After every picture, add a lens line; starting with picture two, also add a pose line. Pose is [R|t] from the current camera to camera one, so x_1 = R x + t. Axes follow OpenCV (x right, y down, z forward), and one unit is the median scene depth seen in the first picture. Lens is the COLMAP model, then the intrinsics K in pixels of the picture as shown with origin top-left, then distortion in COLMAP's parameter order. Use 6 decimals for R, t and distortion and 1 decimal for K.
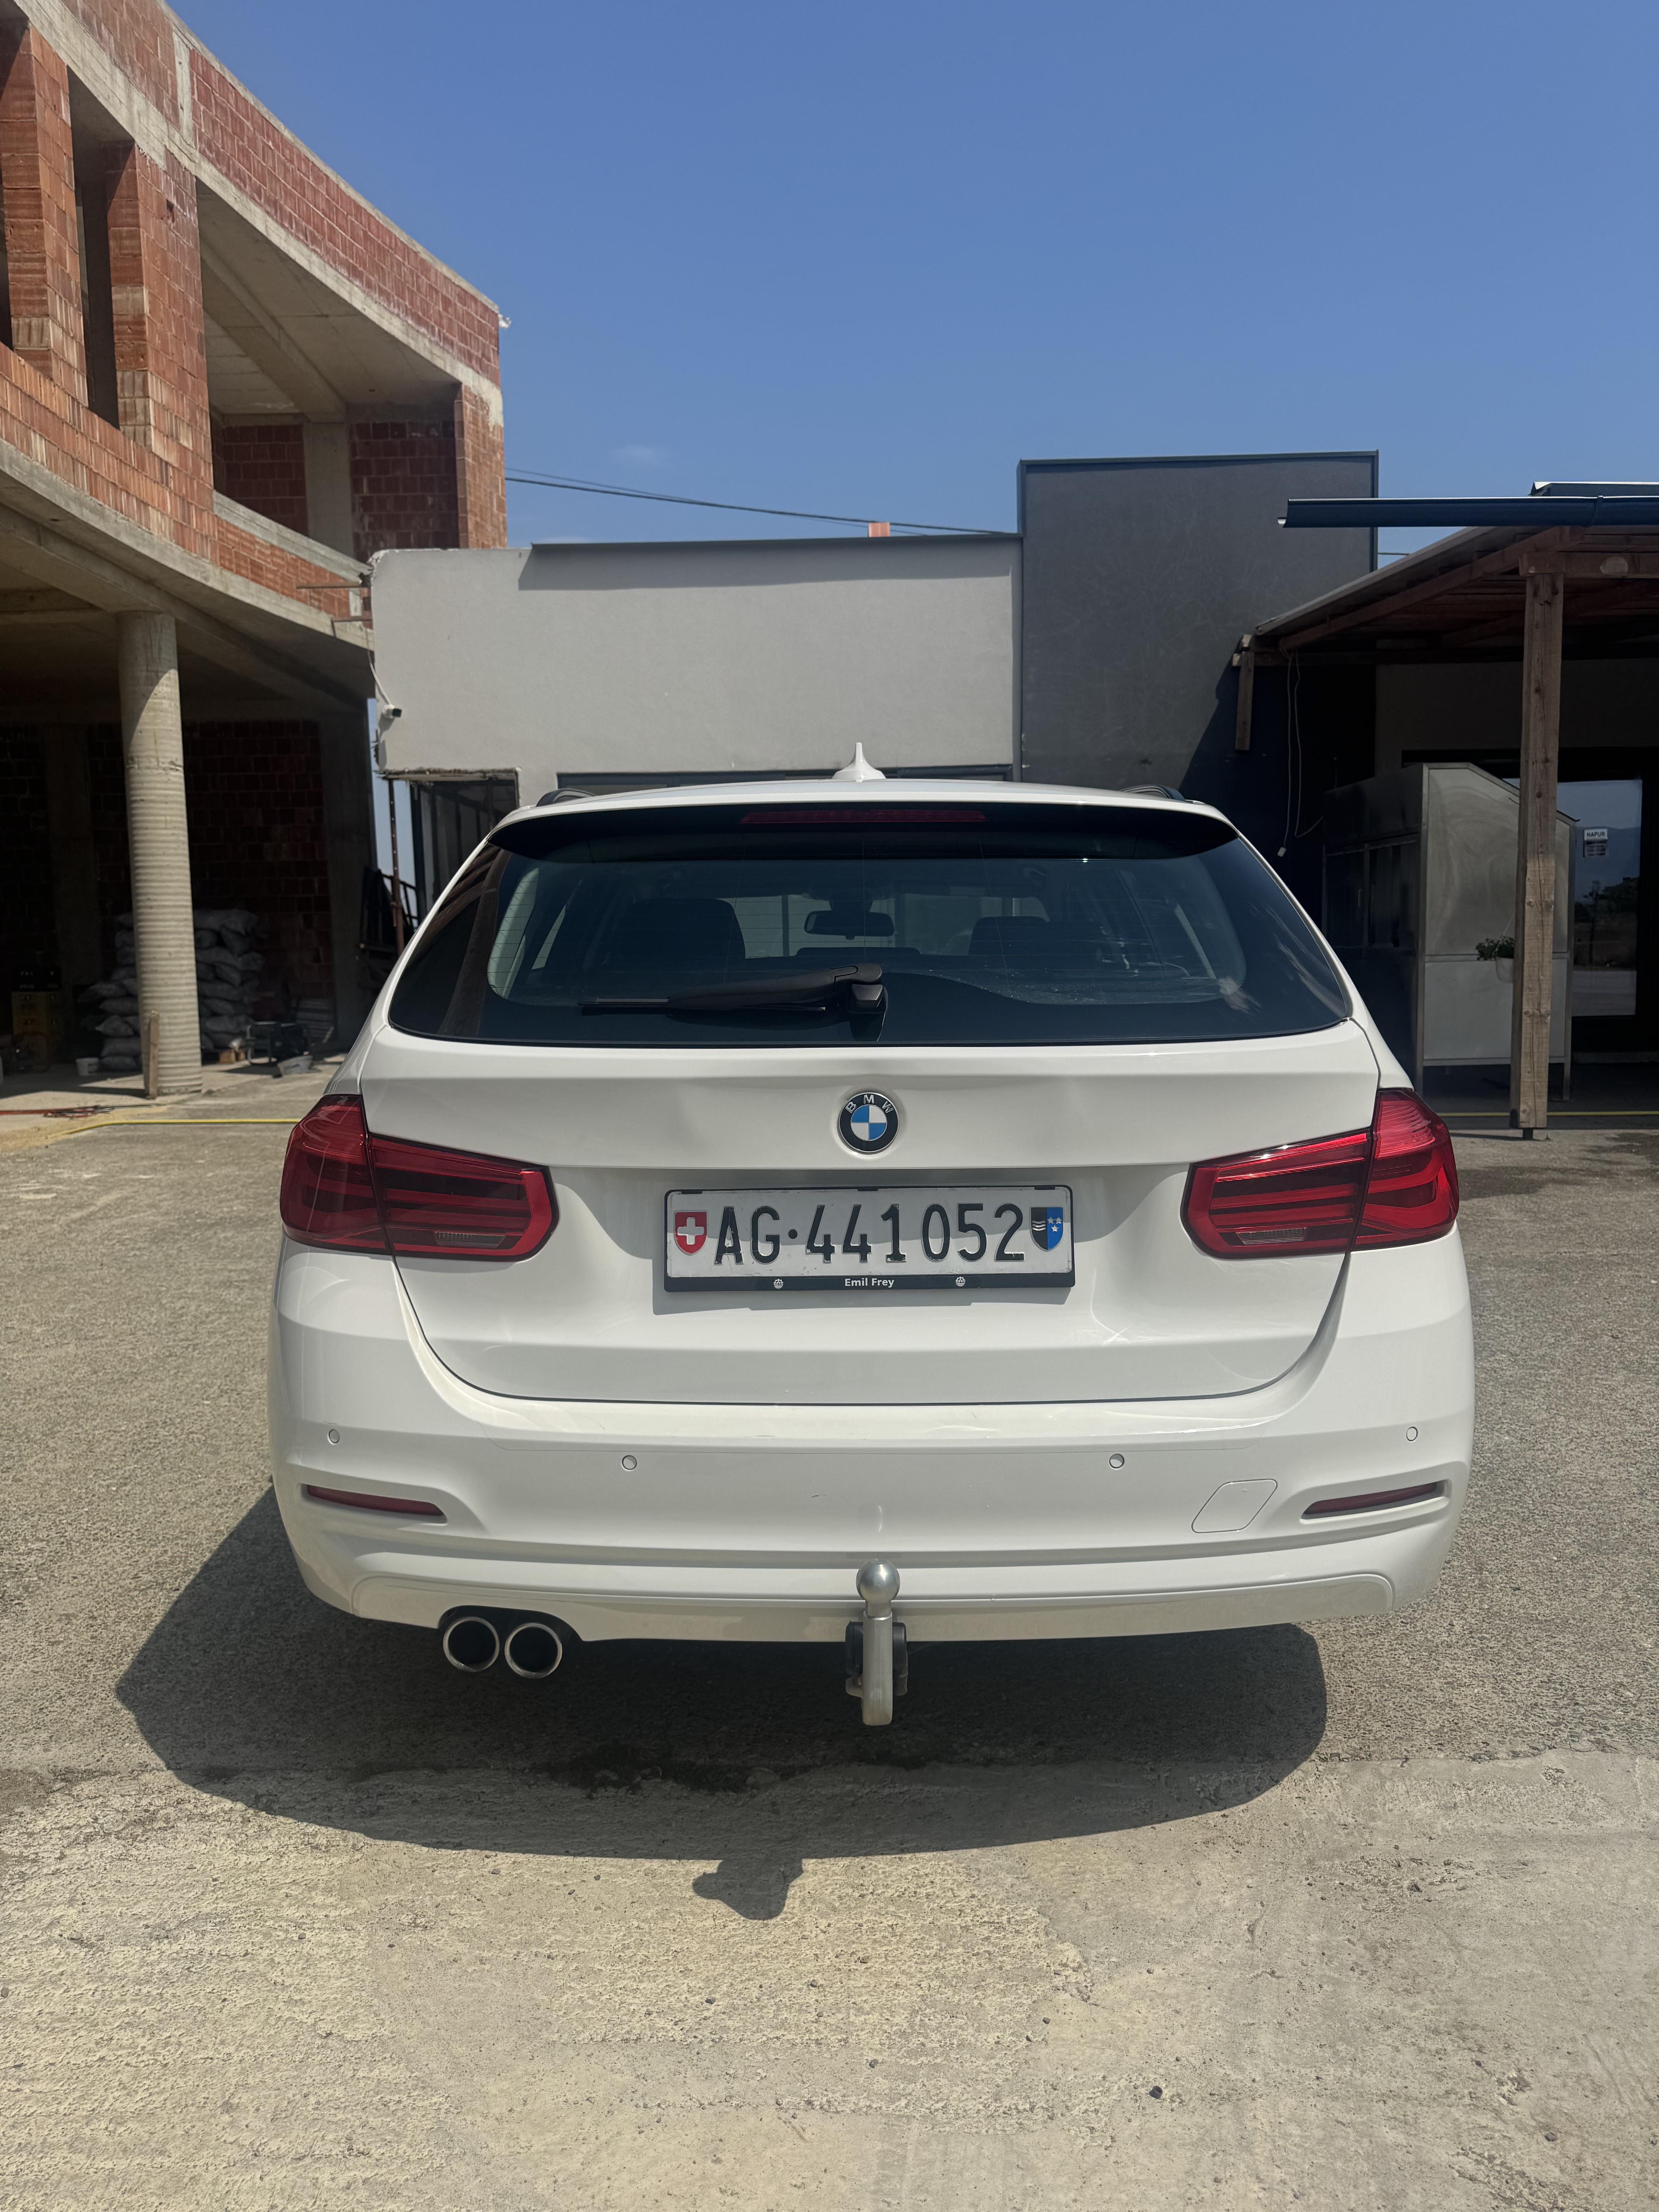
lens RADIAL K [[1569.8, 0, 814.6], [0, 1569.8, 1083.9], [0, 0, 1]] dist [0.013379, -0.013042]
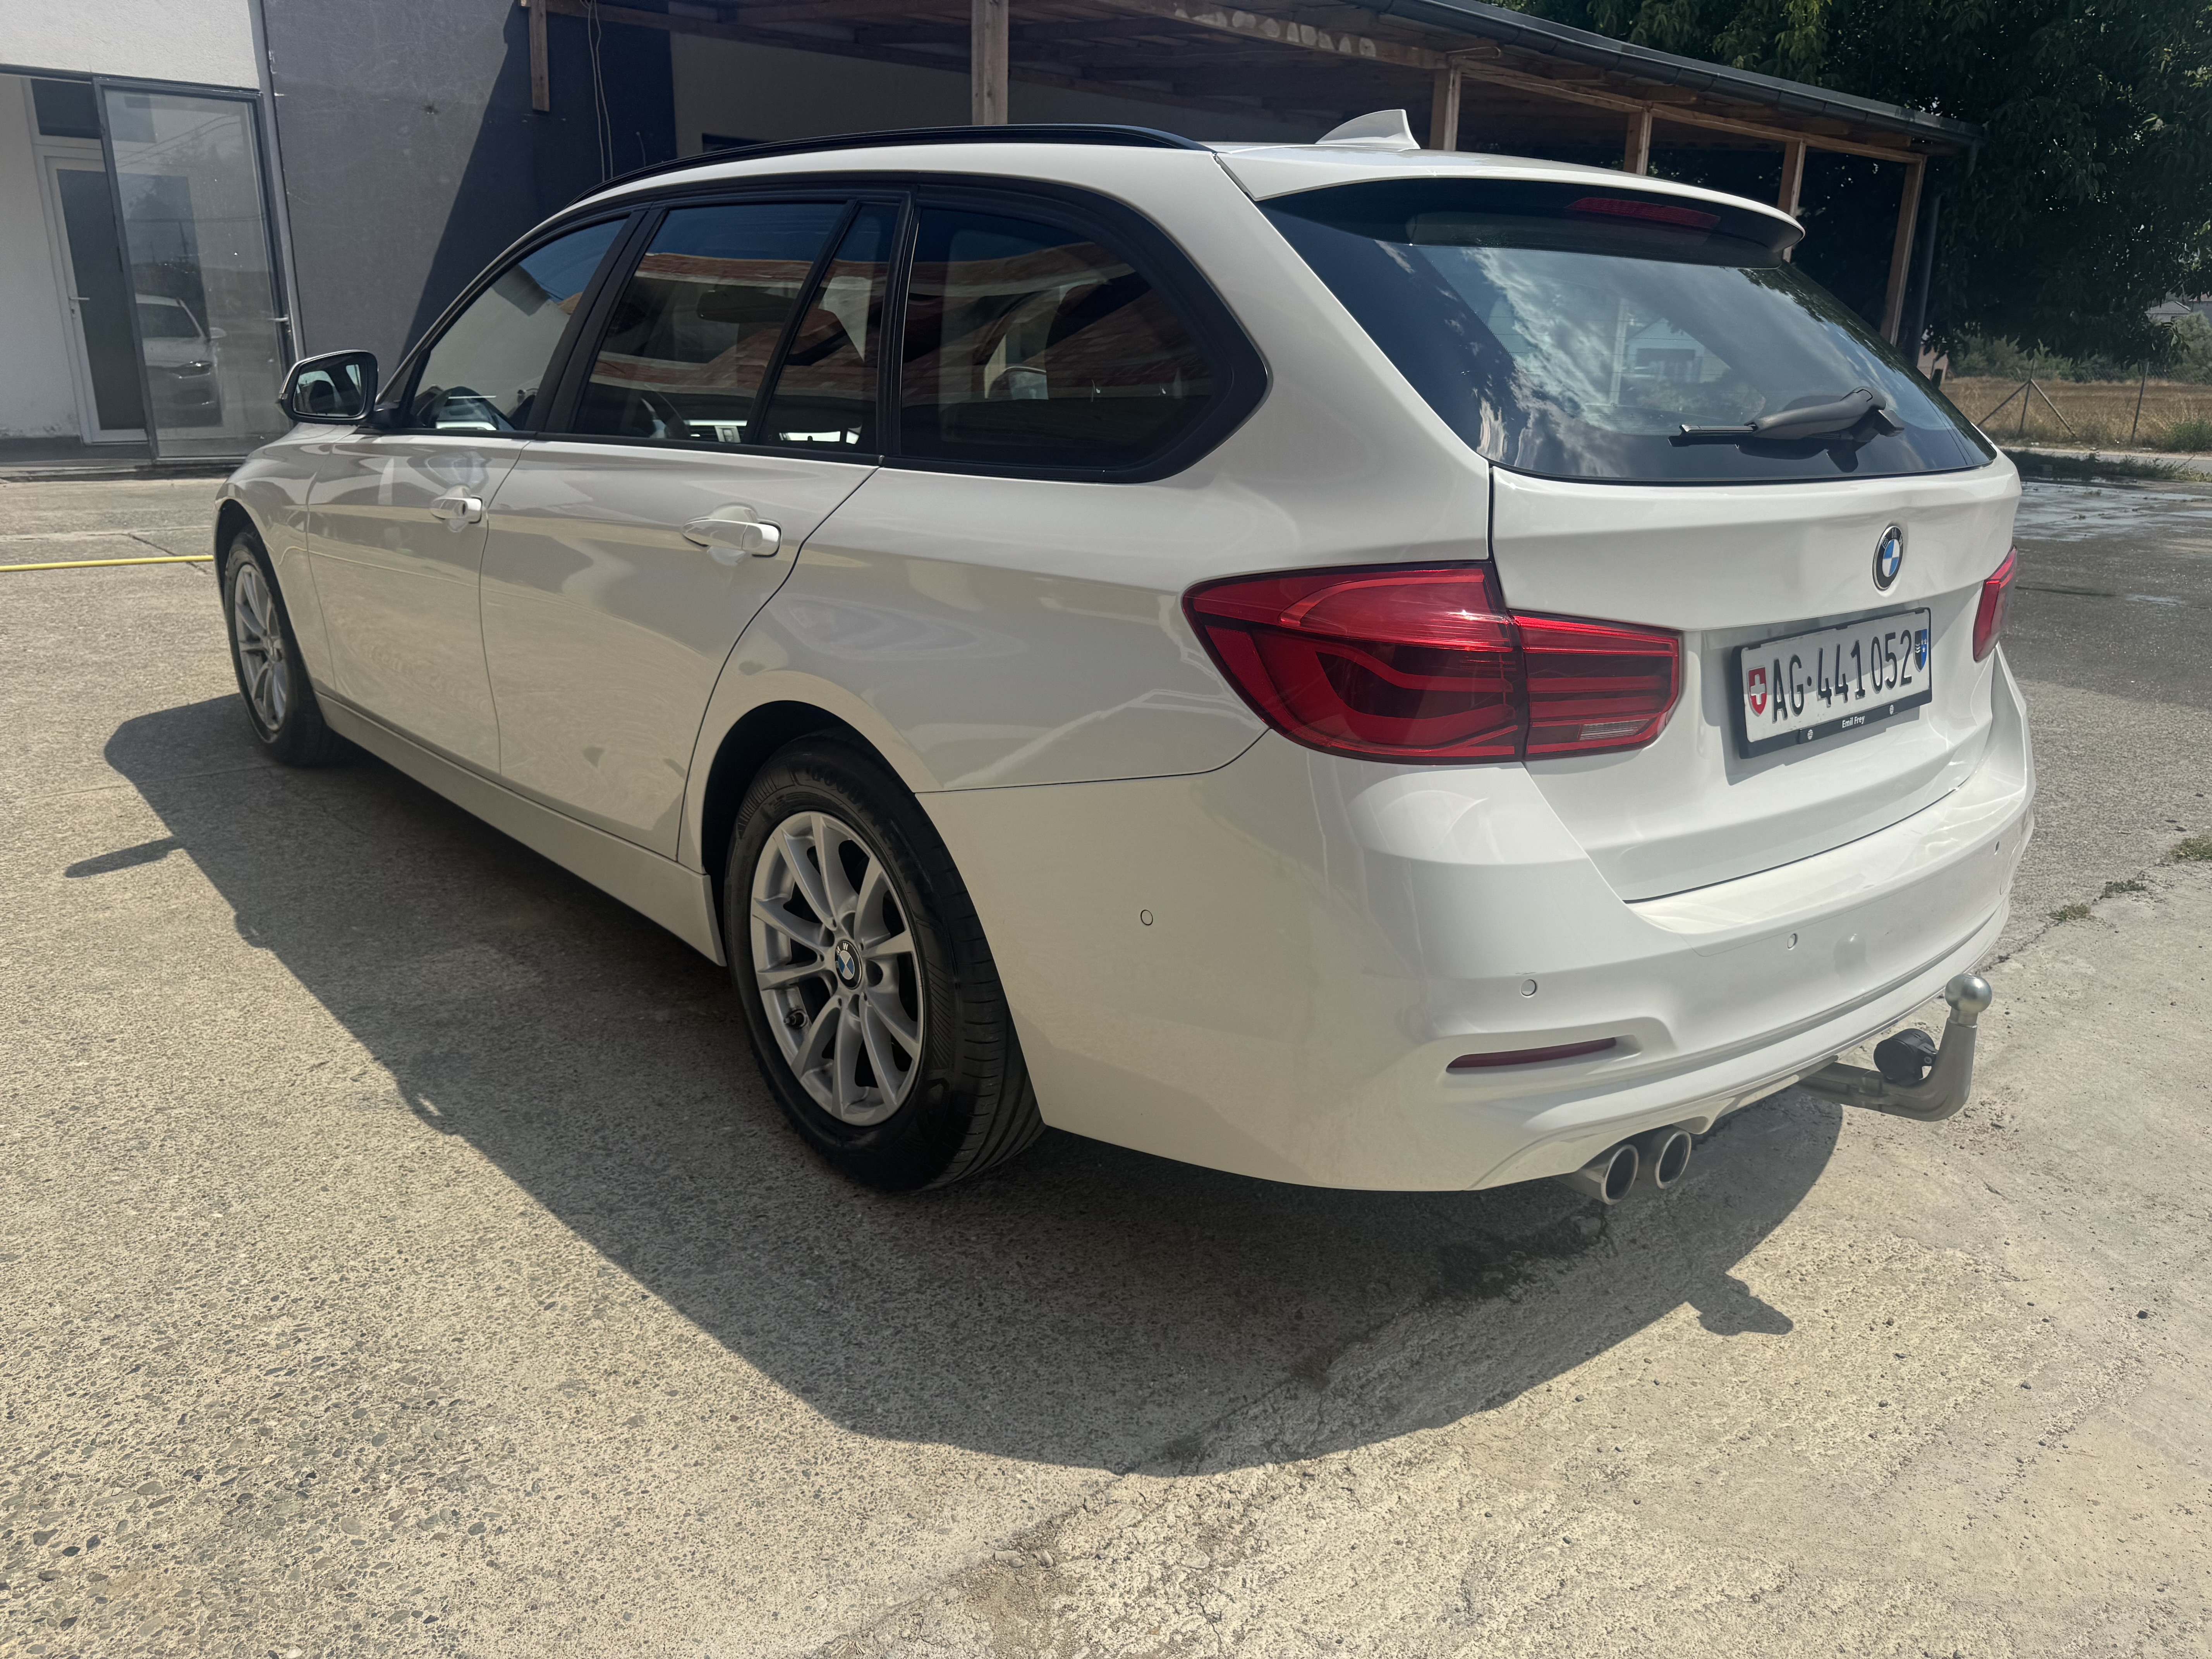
lens RADIAL K [[1569.8, 0, 1092.0], [0, 1569.8, 834.8], [0, 0, 1]] dist [0.013379, -0.013042]
pose [[0.745004, -0.167676, 0.645642, -0.959179], [0.024725, 0.974168, 0.224466, -0.039024], [-0.666602, -0.151265, 0.729905, 0.563200]]
